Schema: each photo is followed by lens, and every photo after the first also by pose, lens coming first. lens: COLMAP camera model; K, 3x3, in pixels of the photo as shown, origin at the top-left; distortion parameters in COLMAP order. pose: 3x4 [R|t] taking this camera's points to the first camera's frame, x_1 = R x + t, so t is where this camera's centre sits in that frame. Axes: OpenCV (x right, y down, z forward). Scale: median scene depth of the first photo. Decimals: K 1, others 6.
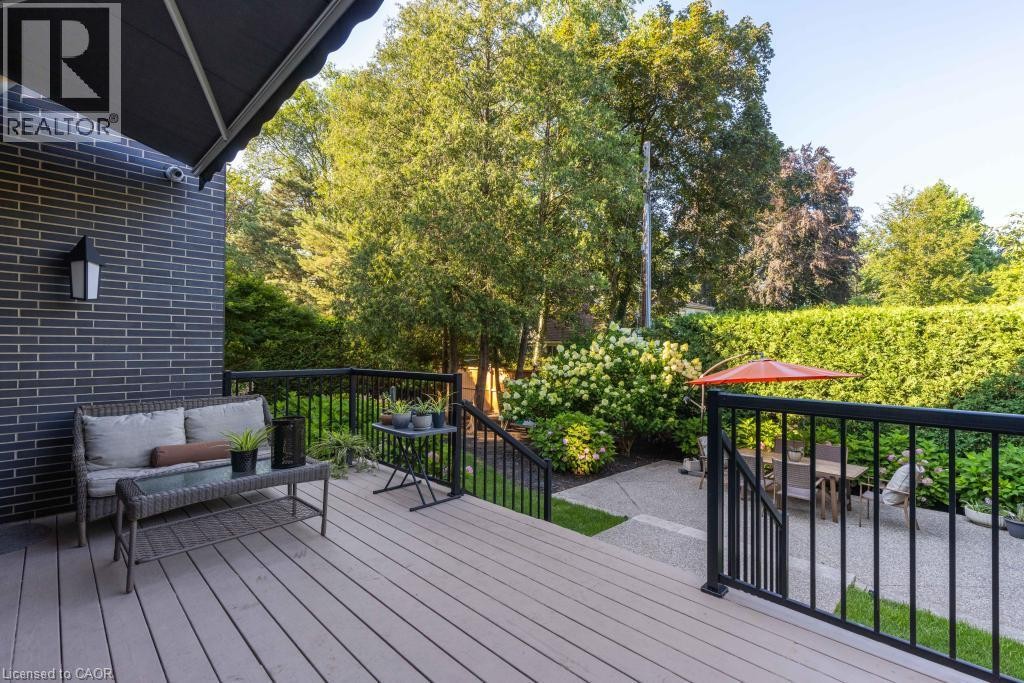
lens RADIAL K [[461.2, 0, 512.9], [0, 461.2, 341.6], [0, 0, 1]] dist [0.009771, 0.000401]
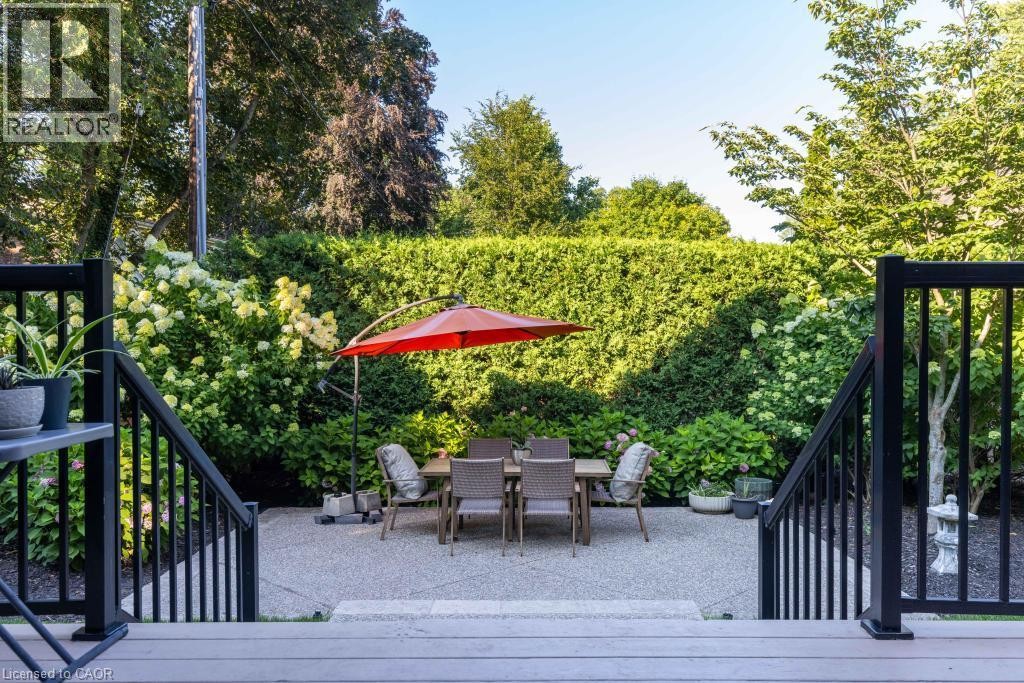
lens RADIAL K [[829.4, 0, 512.9], [0, 829.4, 345.8], [0, 0, 1]] dist [-0.003080, 0.001351]
pose [[0.709789, -0.017912, 0.704187, -0.139672], [-0.005869, 0.999492, 0.031340, 0.046762], [-0.704390, -0.026378, 0.709322, 0.164785]]
